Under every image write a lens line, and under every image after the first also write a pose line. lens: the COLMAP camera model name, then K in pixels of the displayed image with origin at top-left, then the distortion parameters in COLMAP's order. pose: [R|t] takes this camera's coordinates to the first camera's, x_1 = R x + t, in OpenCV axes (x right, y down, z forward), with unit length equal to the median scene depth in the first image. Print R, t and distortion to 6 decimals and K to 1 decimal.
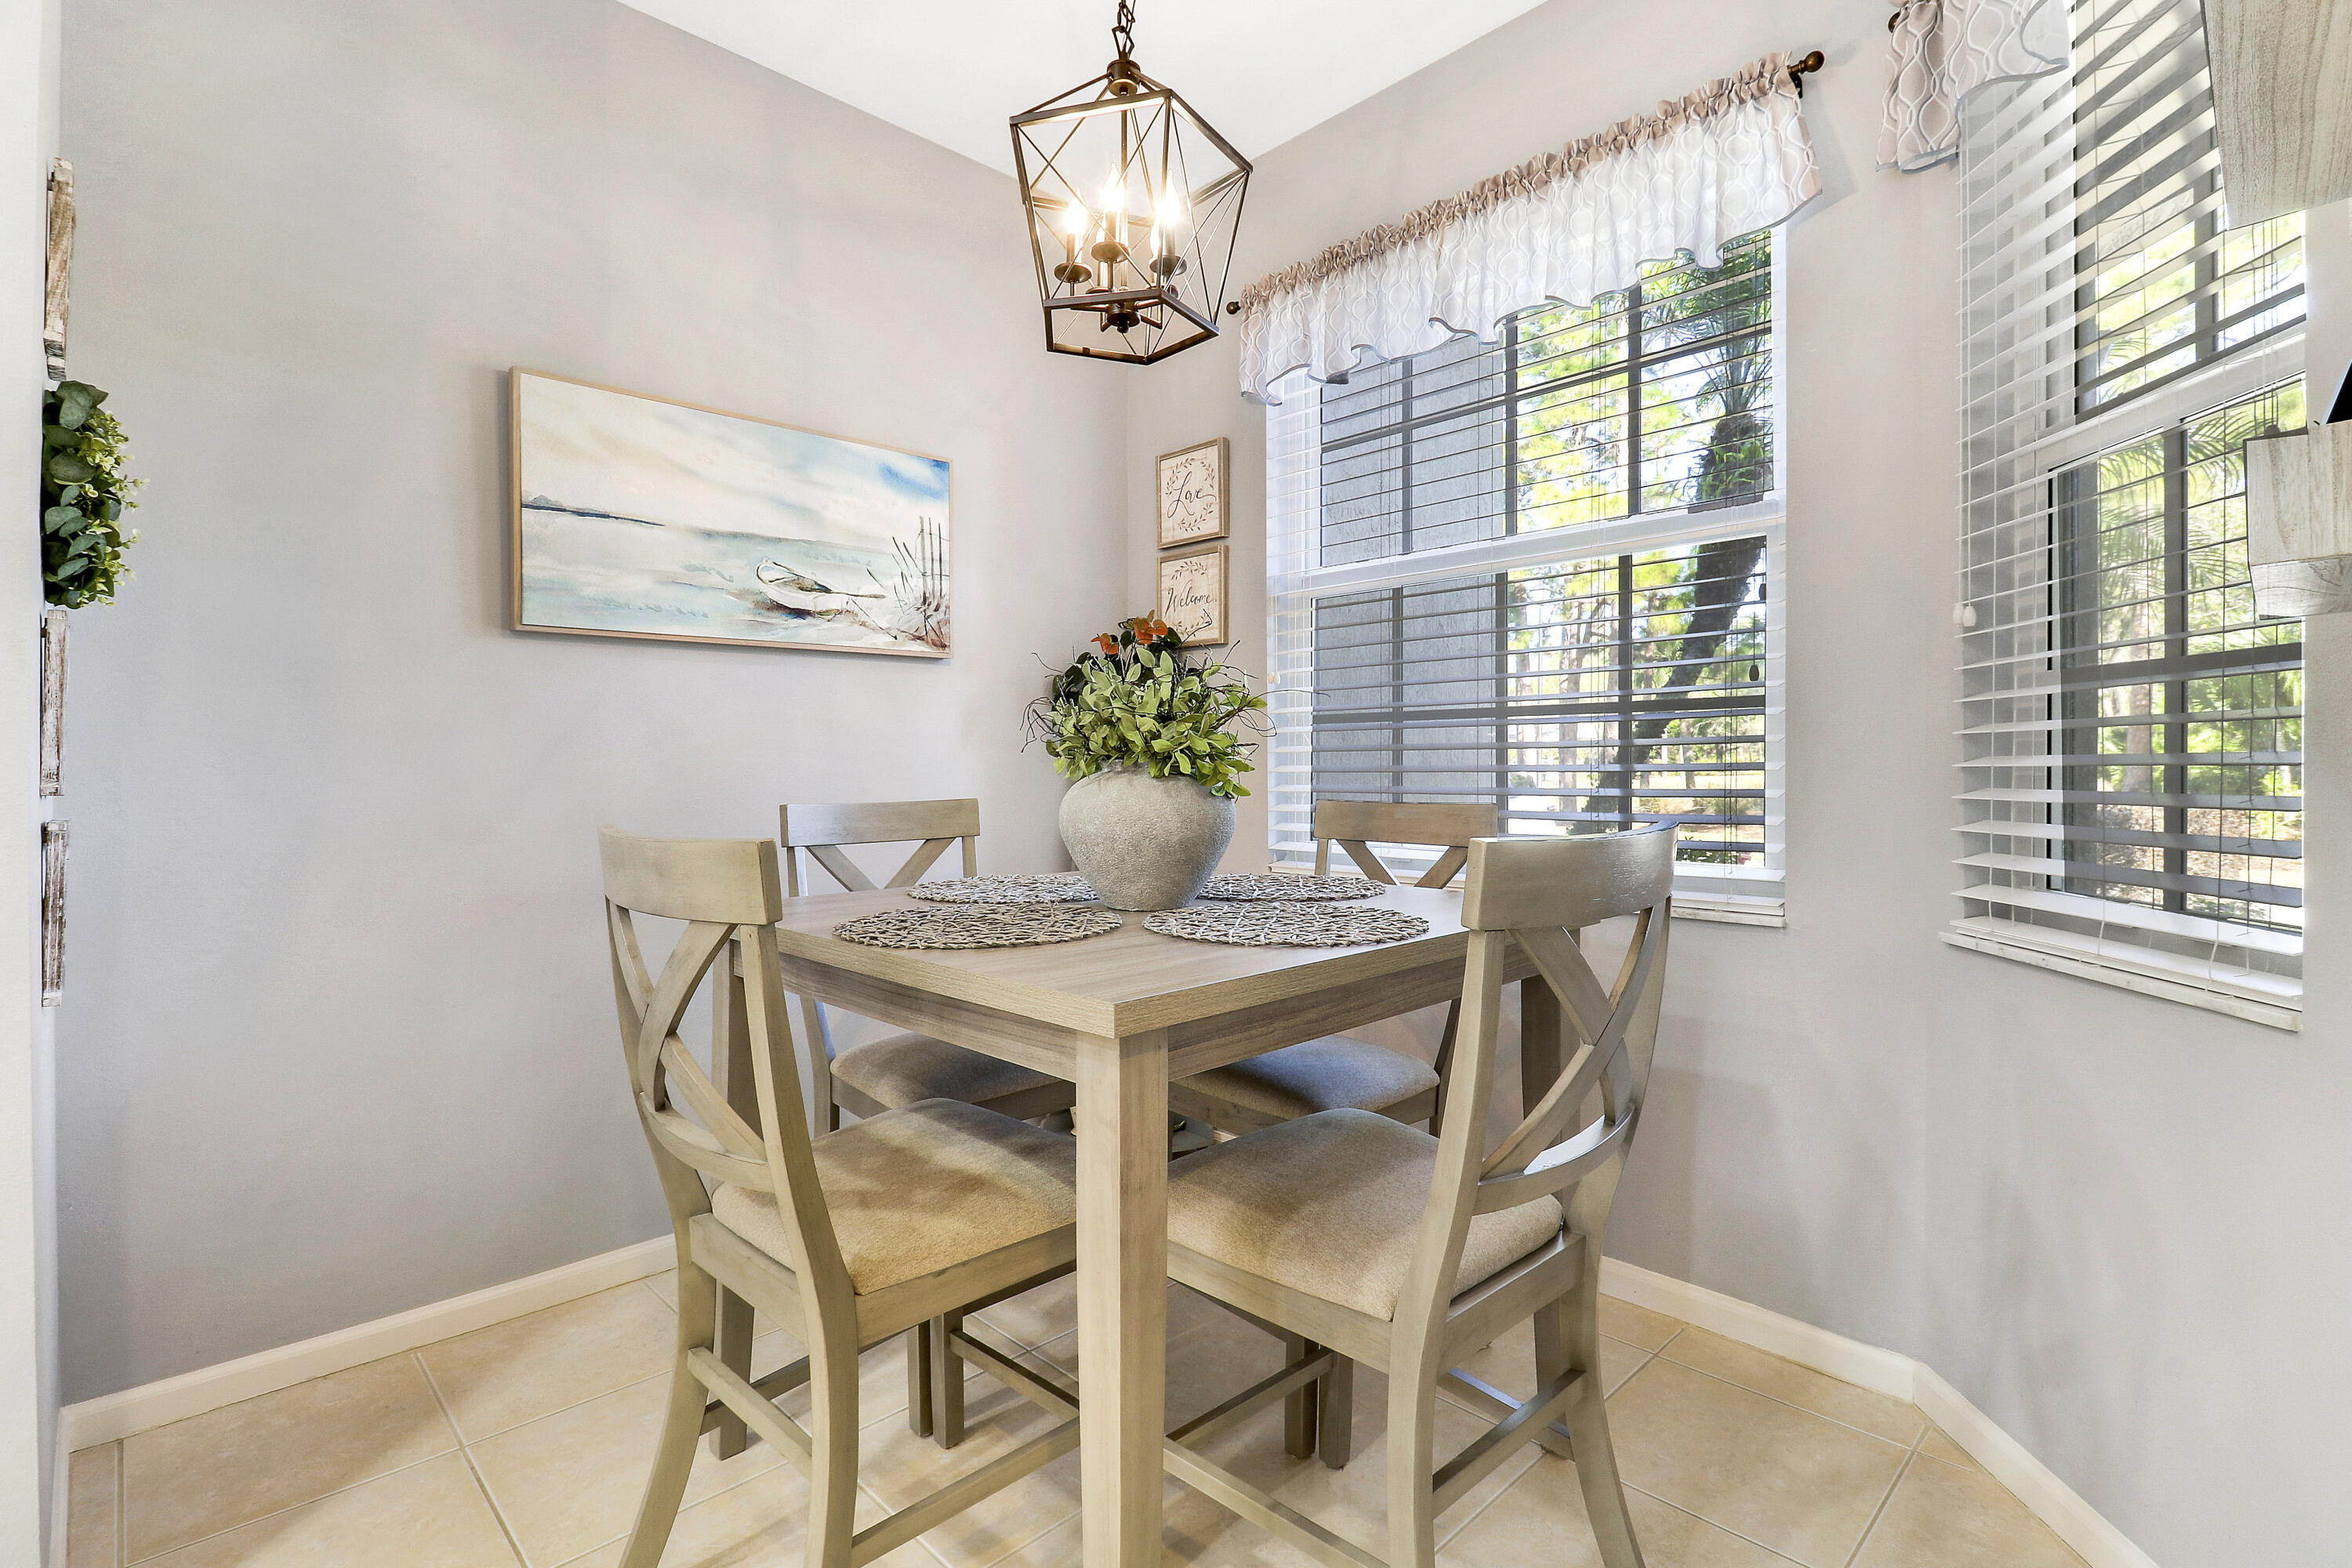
lens RADIAL K [[1093.1, 0, 1187.3], [0, 1093.1, 775.1], [0, 0, 1]] dist [0.004574, -0.011989]
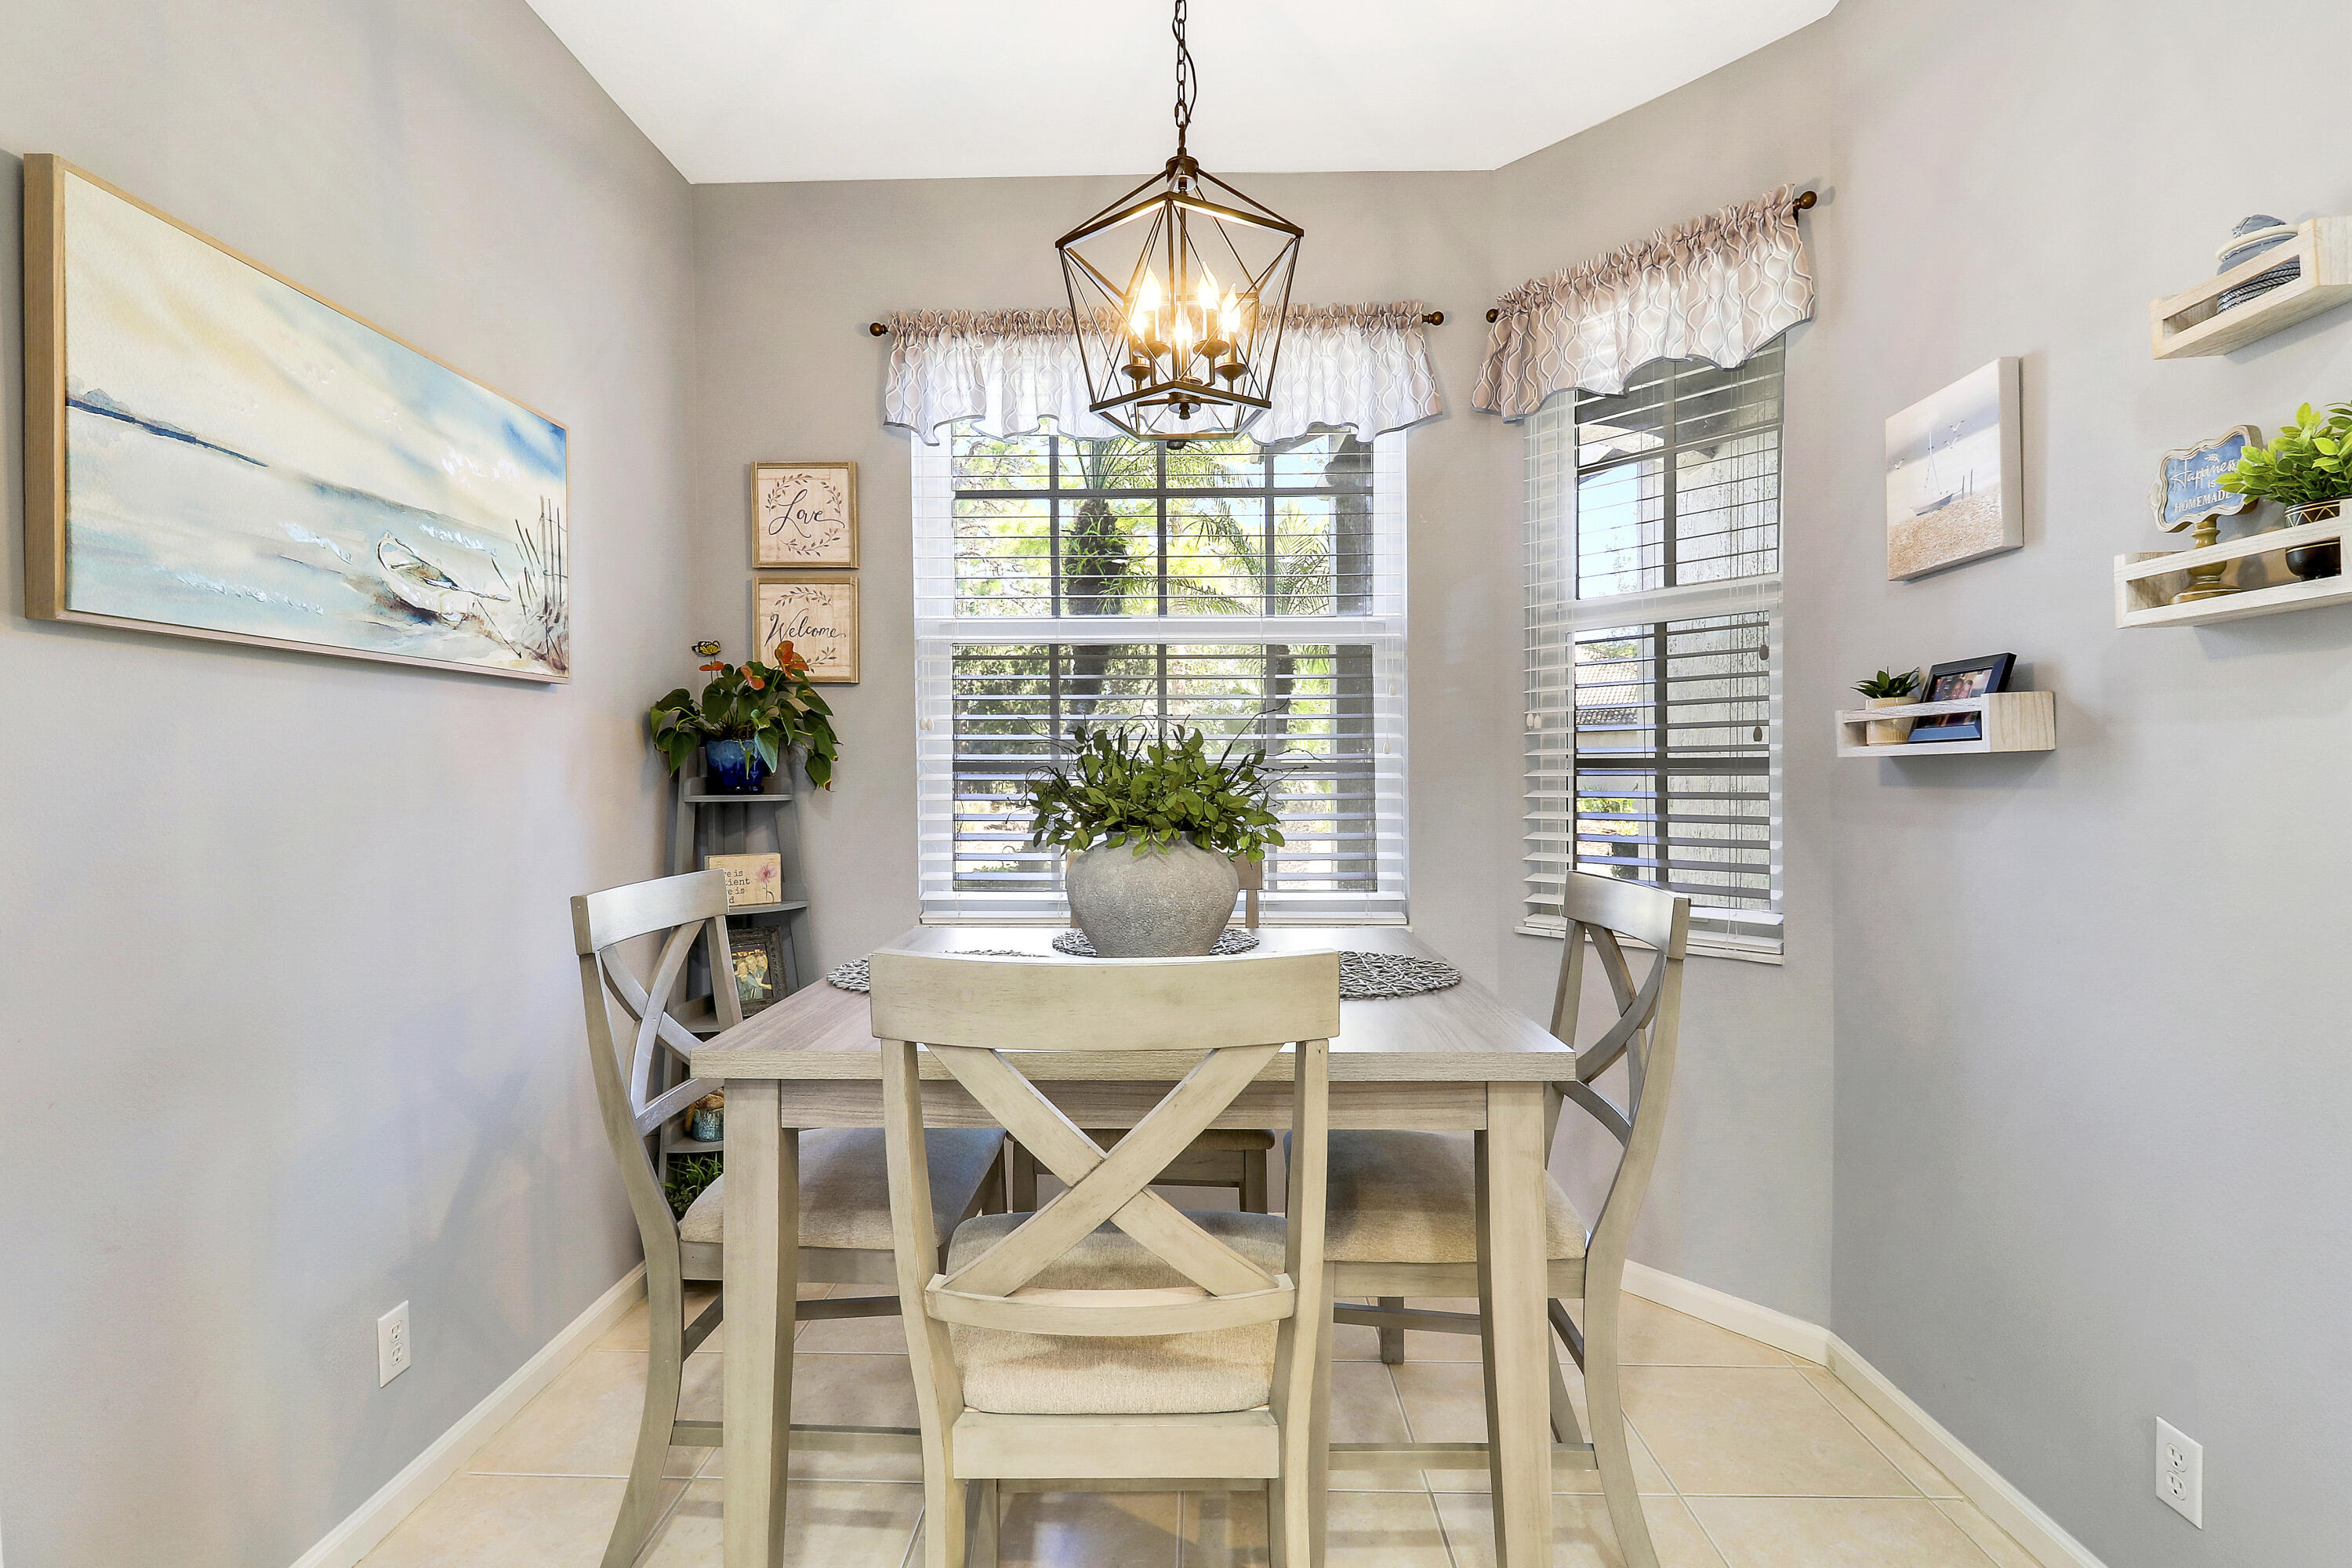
lens RADIAL K [[1093.1, 0, 1166.3], [0, 1093.1, 791.4], [0, 0, 1]] dist [0.004574, -0.011989]
pose [[0.719623, -0.006808, 0.694332, -0.499761], [0.002880, 0.999973, 0.006820, -0.039000], [-0.694359, -0.002908, 0.719622, 0.167639]]
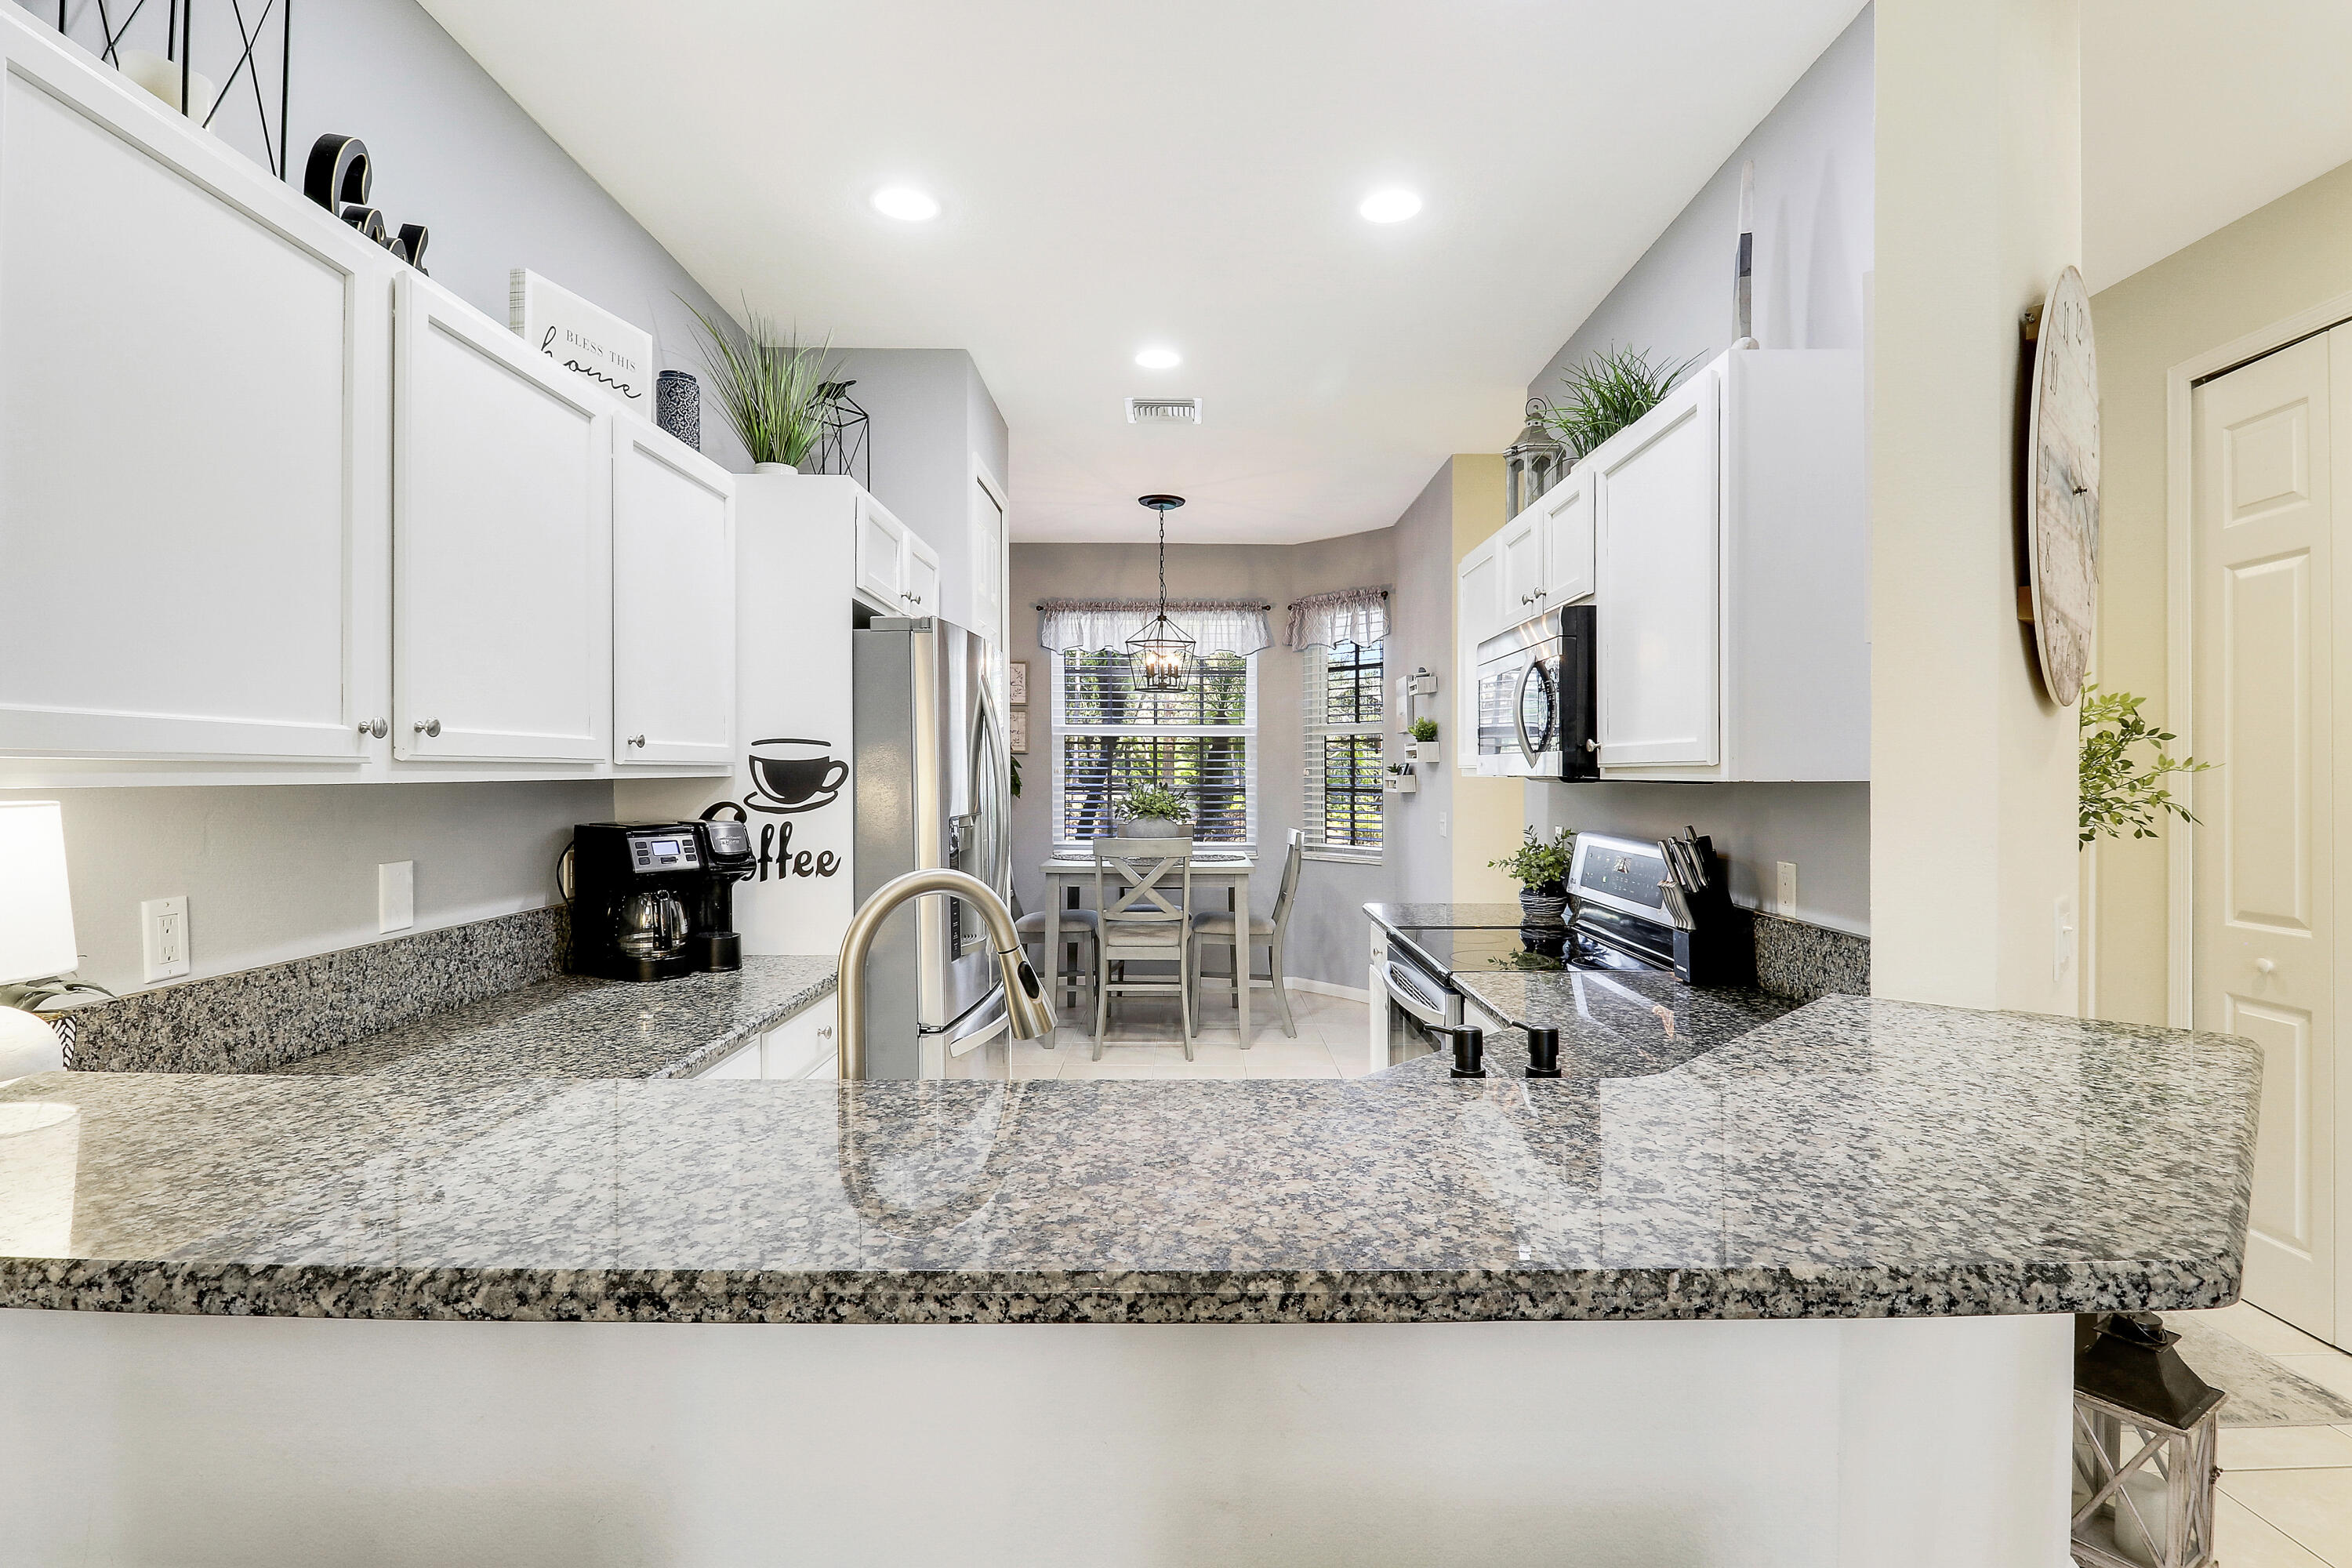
lens RADIAL K [[1093.1, 0, 1191.9], [0, 1093.1, 791.3], [0, 0, 1]] dist [0.004574, -0.011989]
pose [[0.700449, -0.006950, 0.713668, -1.537401], [-0.003105, 0.999913, 0.012785, -0.085148], [-0.713695, -0.011171, 0.700367, -0.924269]]
